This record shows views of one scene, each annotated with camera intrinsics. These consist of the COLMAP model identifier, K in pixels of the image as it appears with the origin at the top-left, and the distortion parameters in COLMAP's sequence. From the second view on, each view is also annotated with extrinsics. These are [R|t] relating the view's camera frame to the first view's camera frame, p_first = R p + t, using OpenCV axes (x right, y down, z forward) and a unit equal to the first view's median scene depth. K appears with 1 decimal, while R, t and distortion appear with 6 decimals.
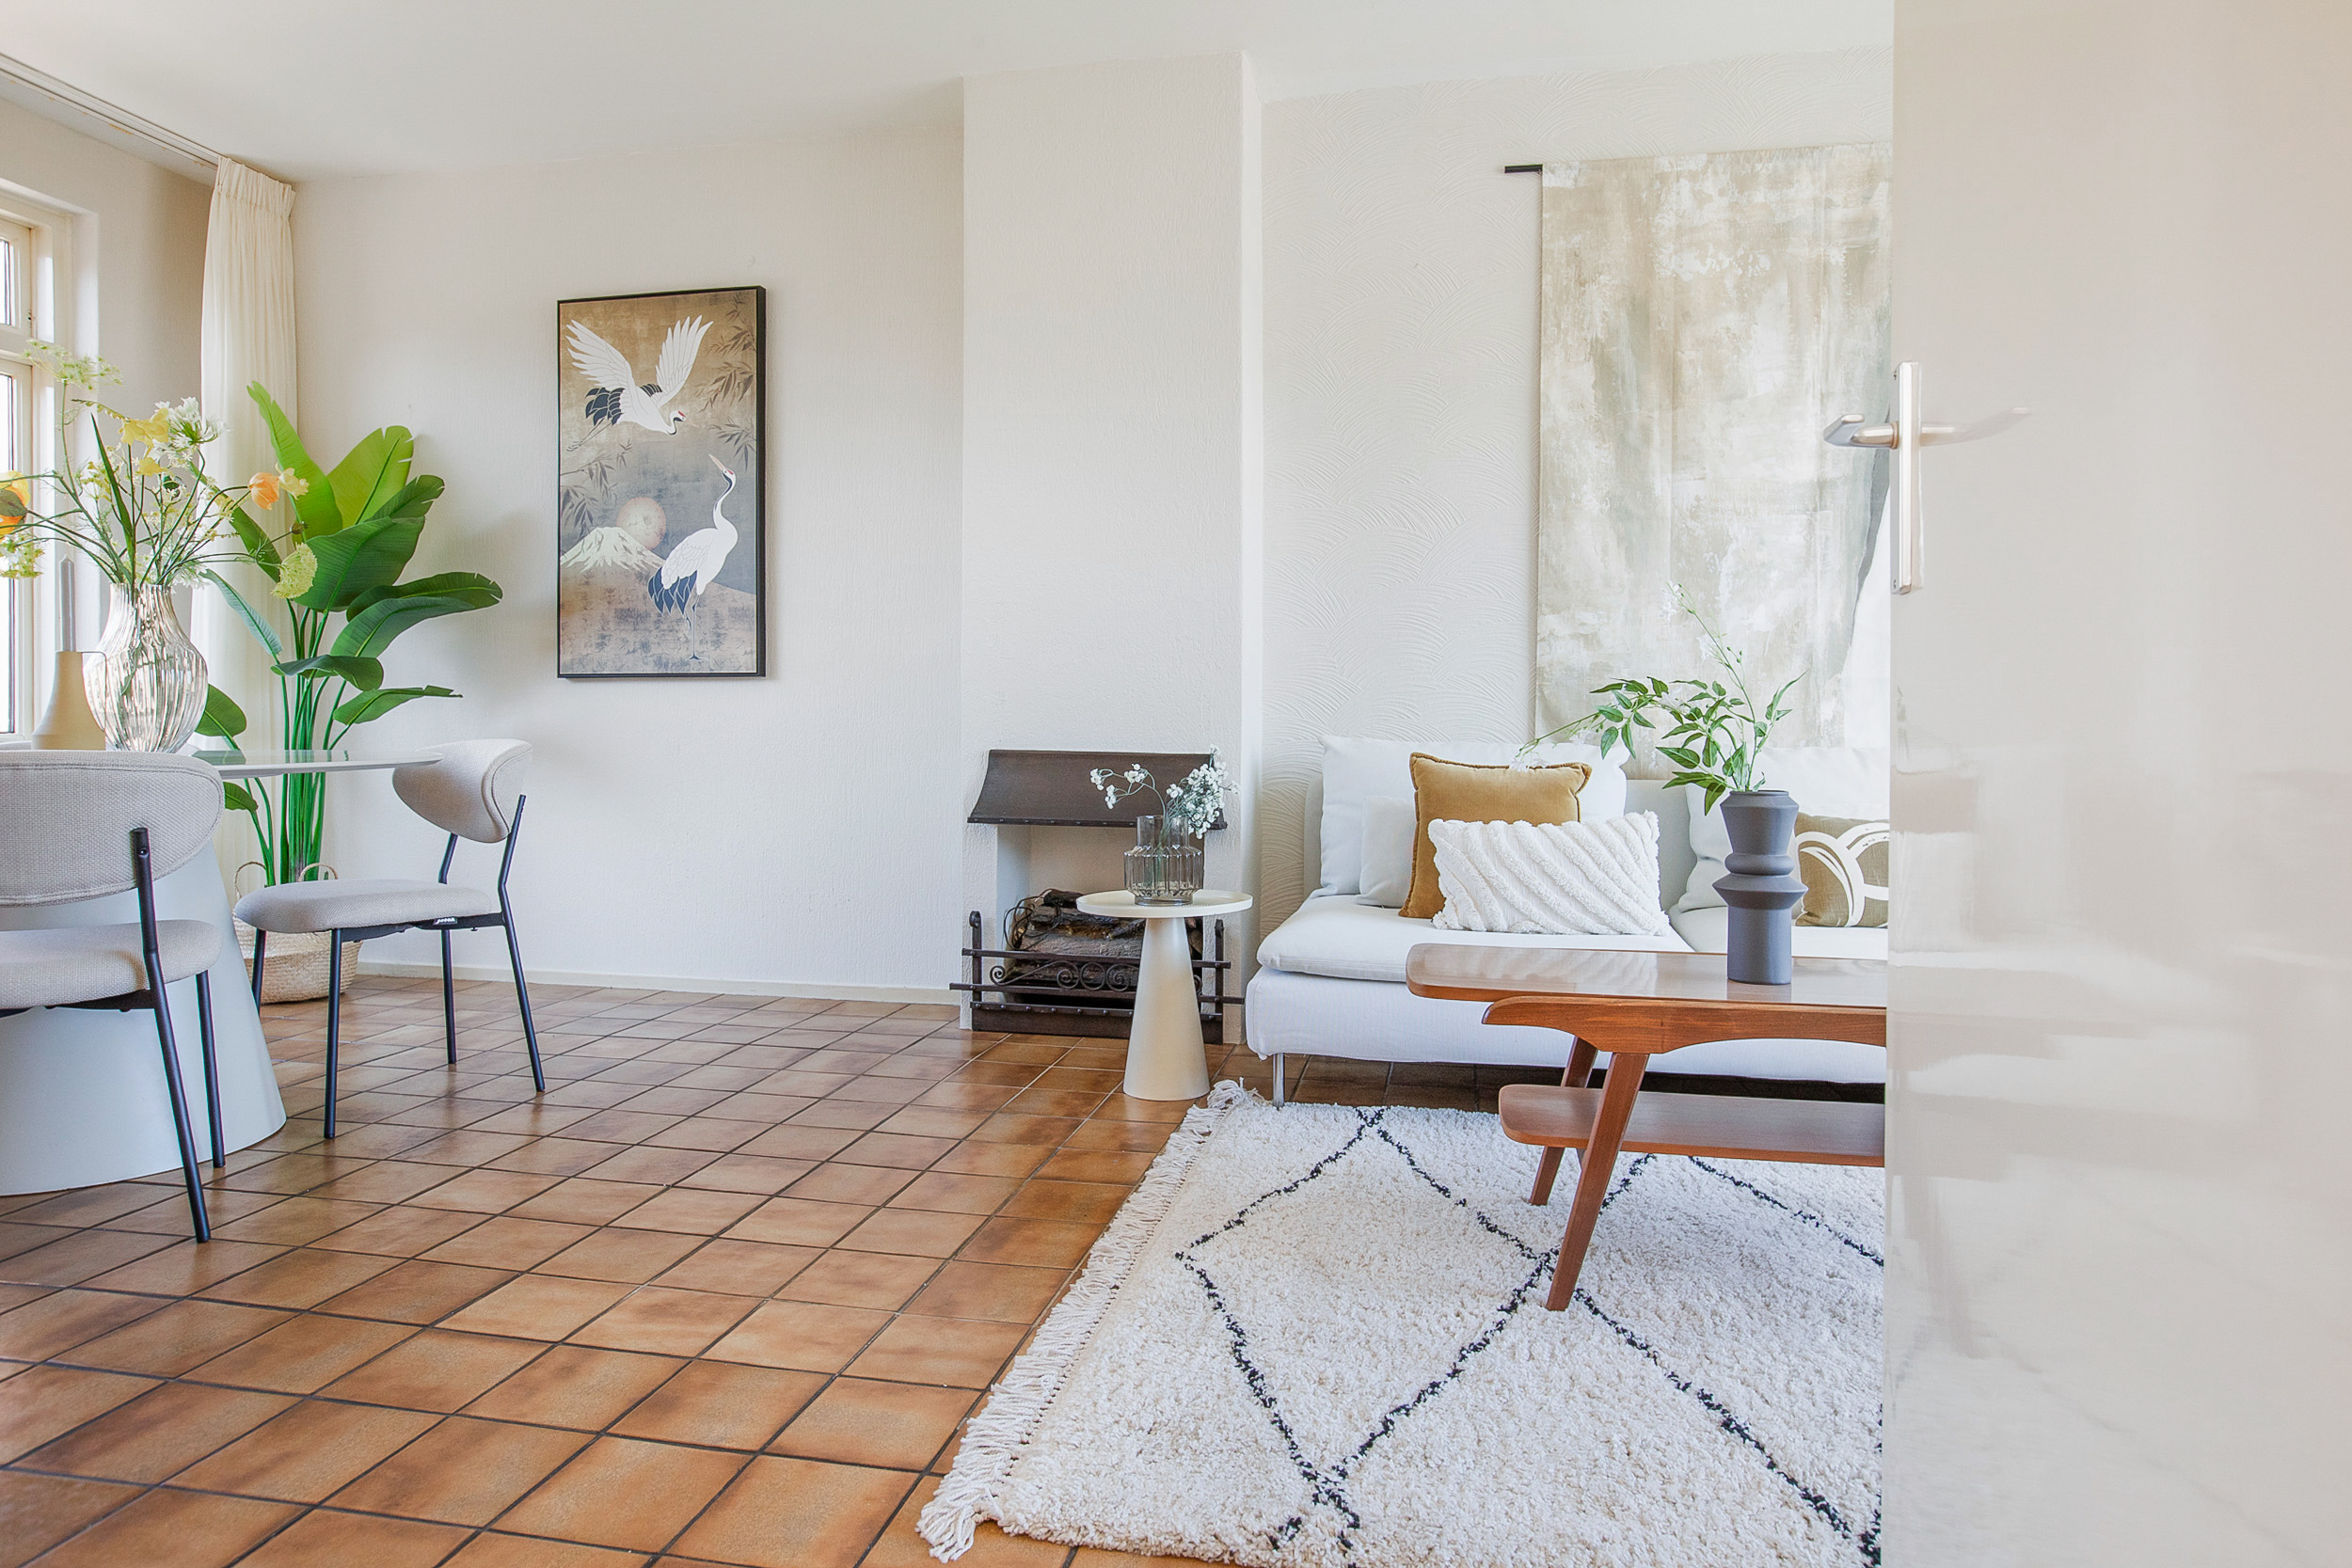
lens RADIAL K [[1410.1, 0, 1190.6], [0, 1410.1, 717.1], [0, 0, 1]] dist [-0.051556, 0.043294]
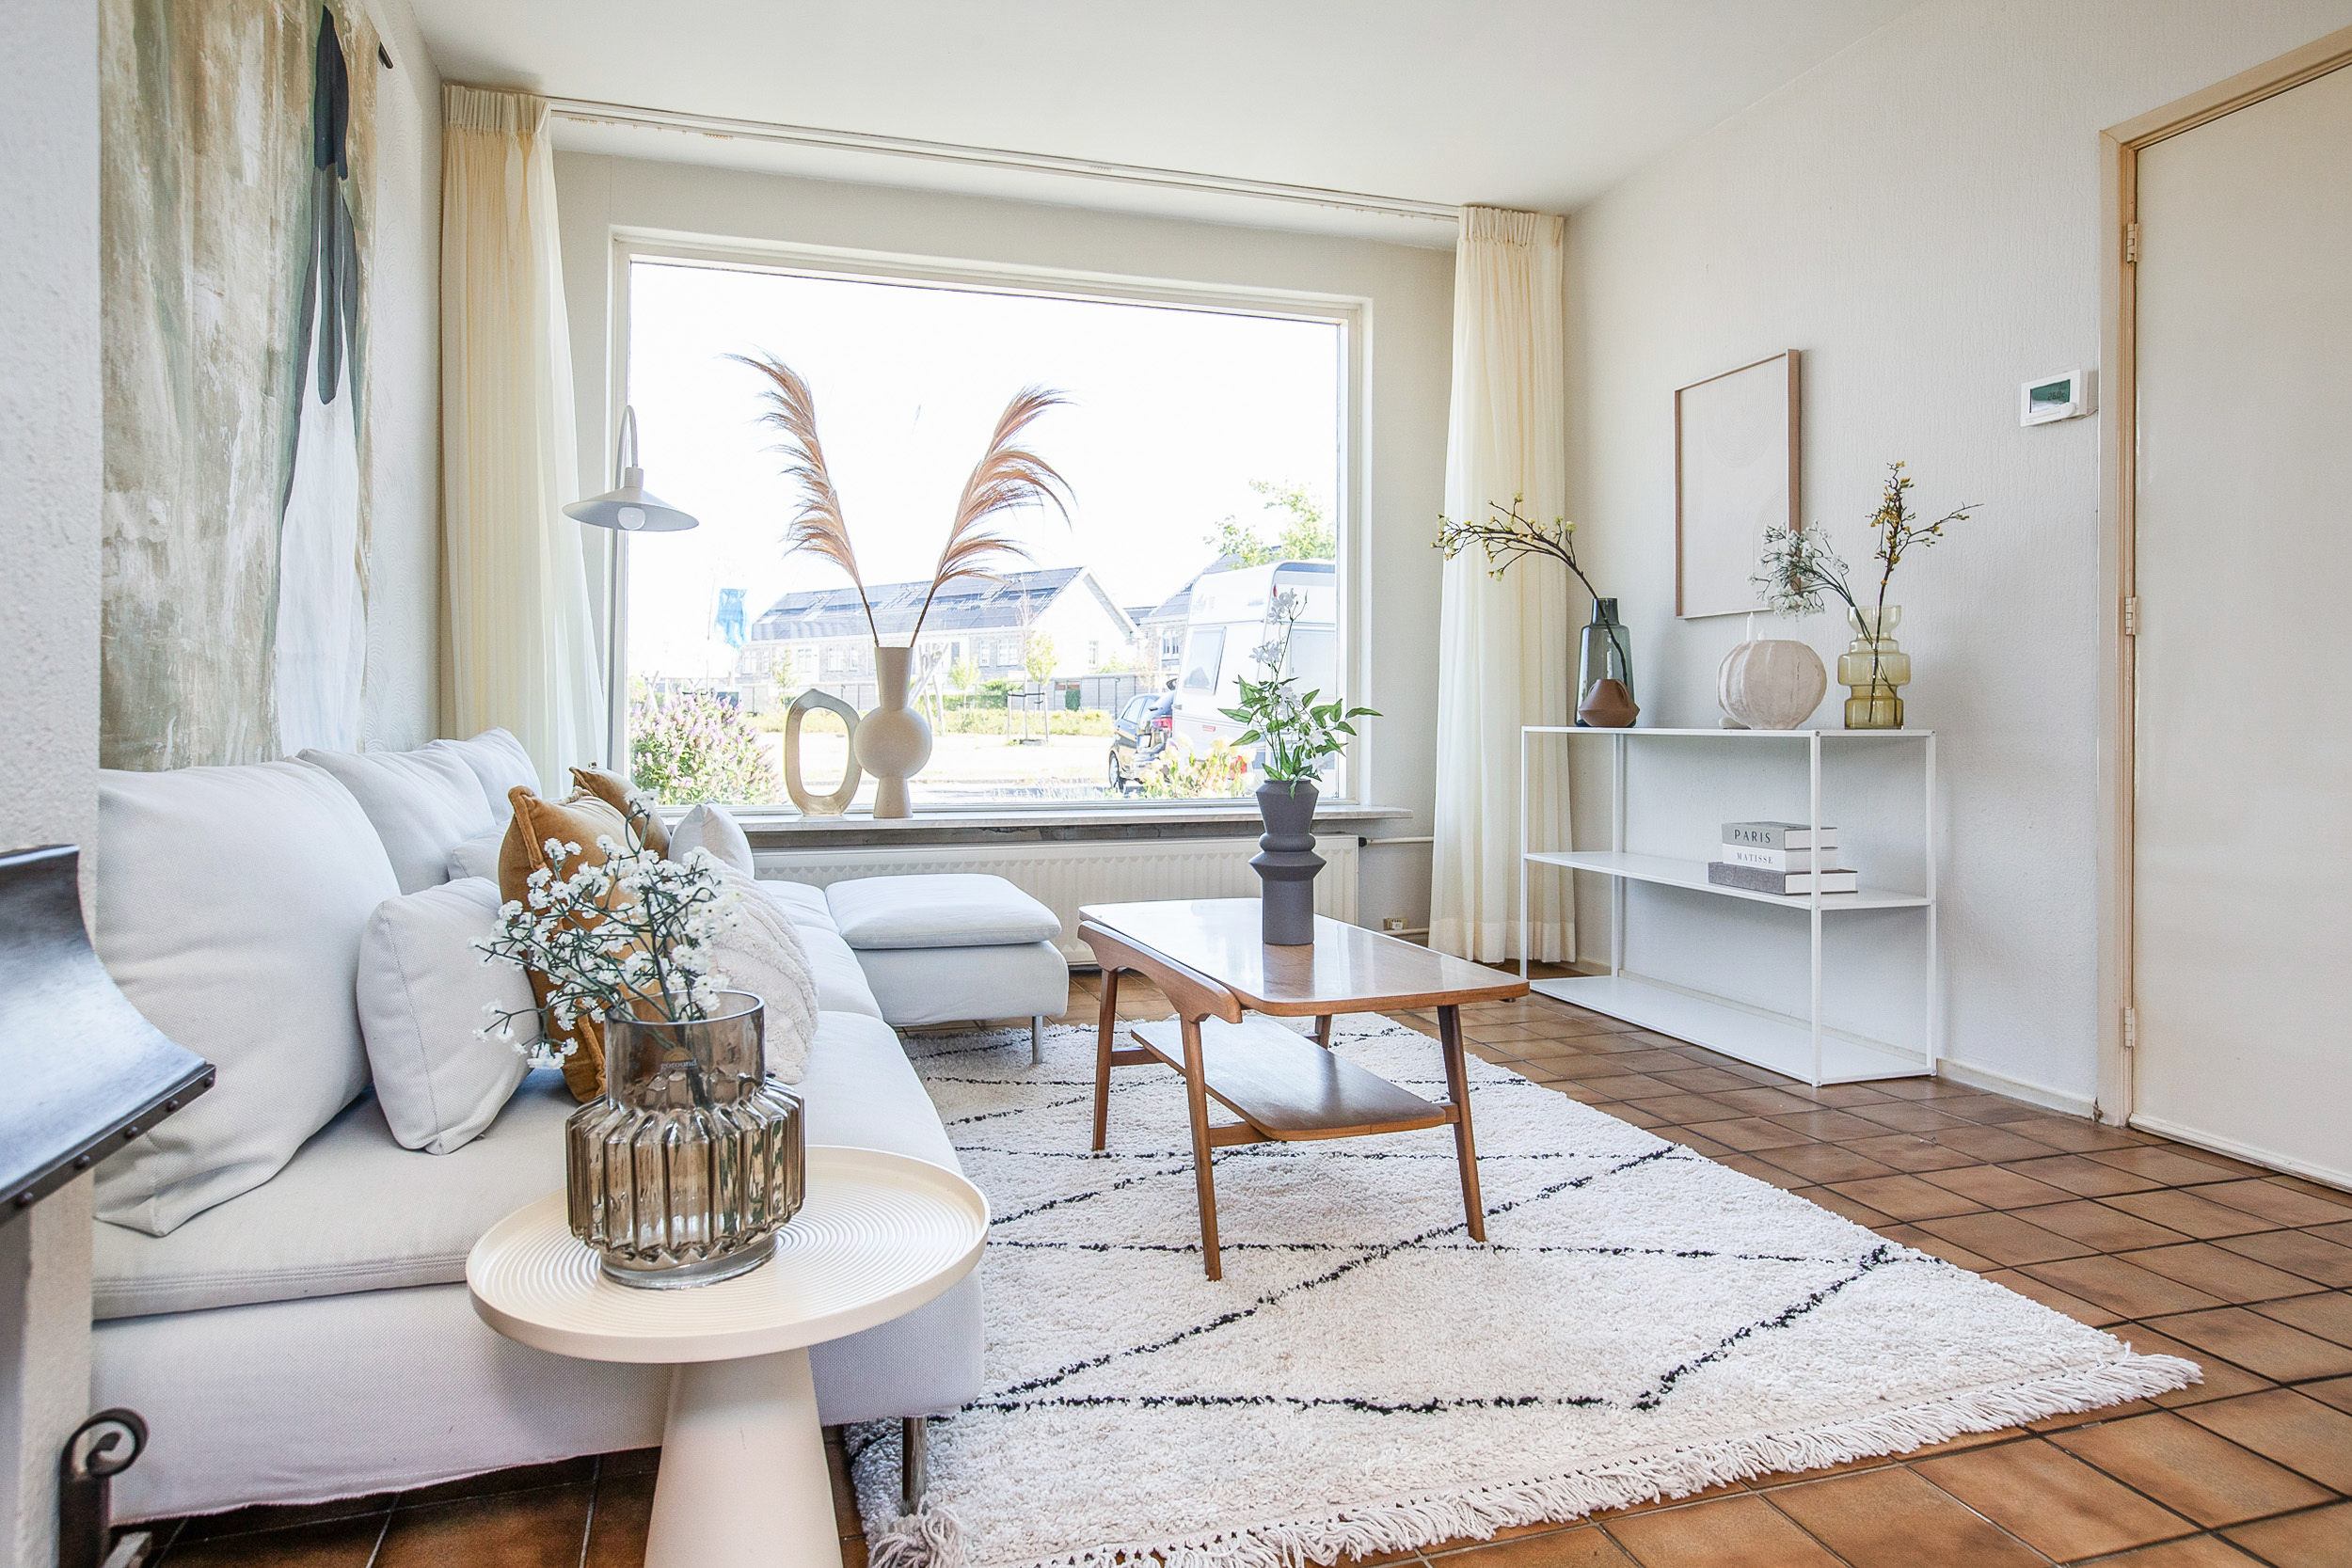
lens RADIAL K [[1410.1, 0, 1190.6], [0, 1410.1, 717.1], [0, 0, 1]] dist [-0.051556, 0.043294]
pose [[-0.479324, -0.006281, 0.877615, -0.324331], [-0.006669, 0.999972, 0.003514, -0.001430], [-0.877612, -0.004168, -0.479353, 0.913170]]
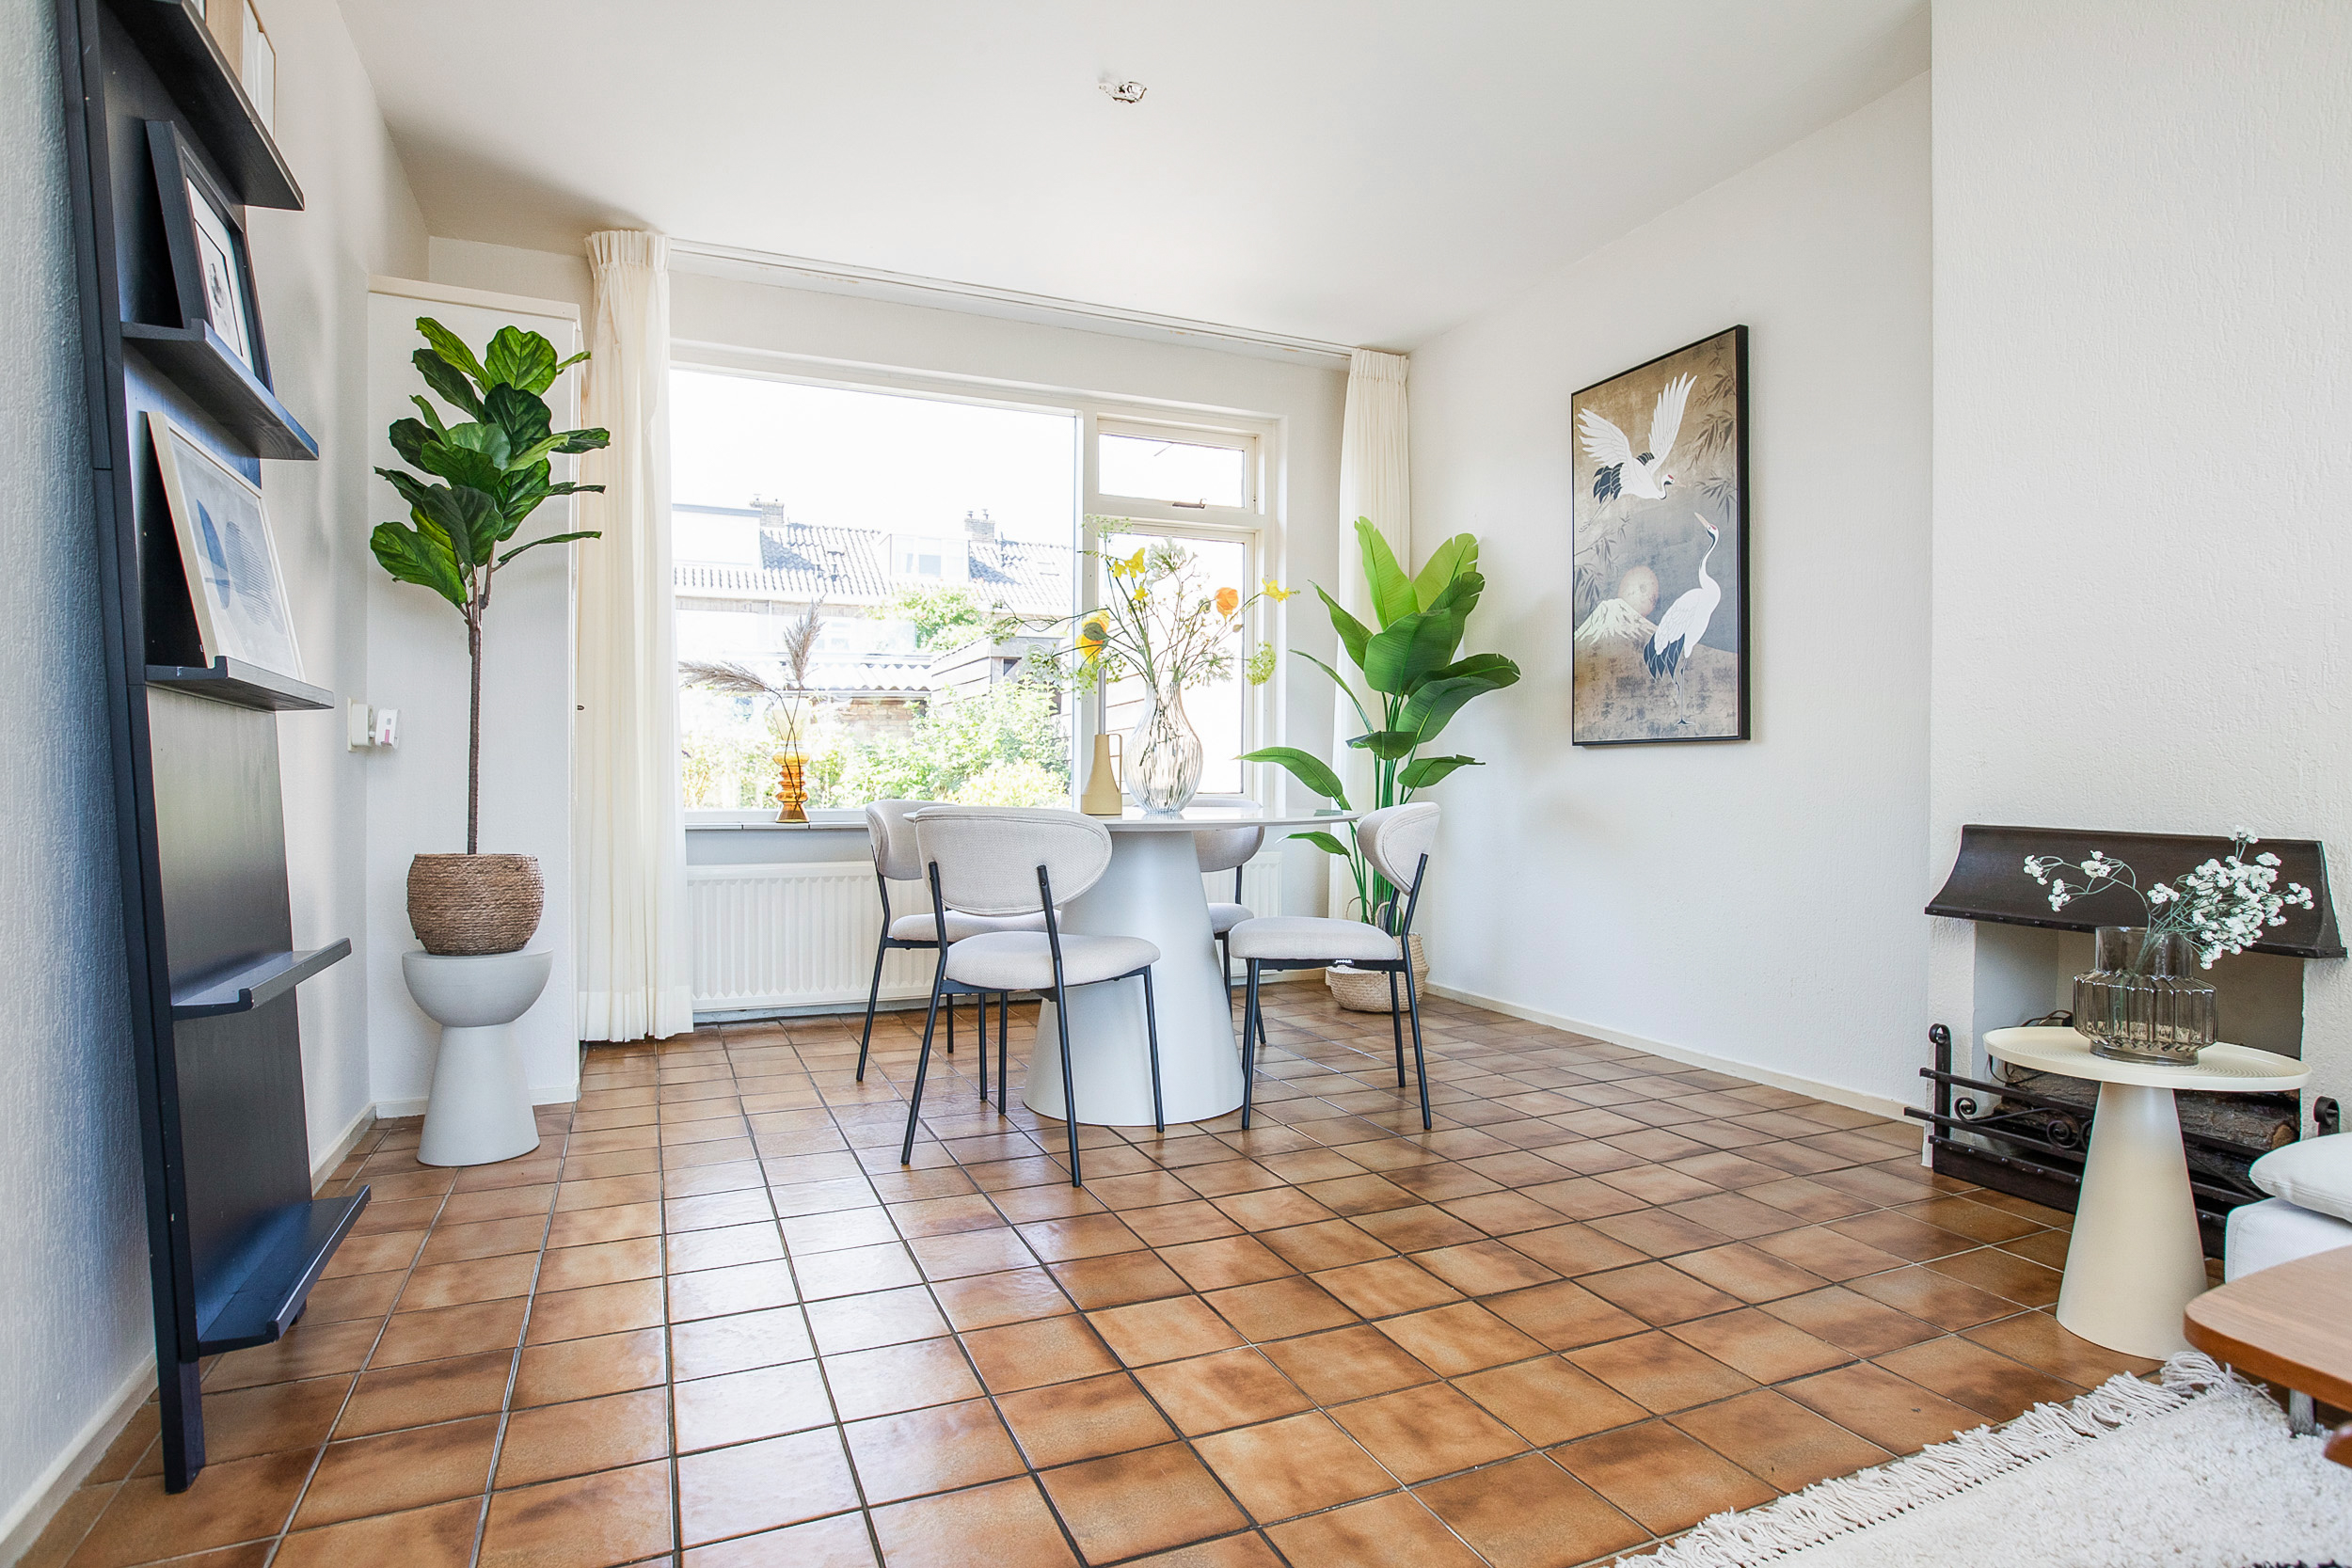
lens RADIAL K [[1234.0, 0, 1176.0], [0, 1234.0, 784.0], [0, 0, 1]] dist [-0.034282, 0.016886]
pose [[0.573216, 0.001756, -0.819402, 0.168069], [0.000140, 0.999997, 0.002241, -0.001086], [0.819404, -0.001399, 0.573214, 0.244488]]
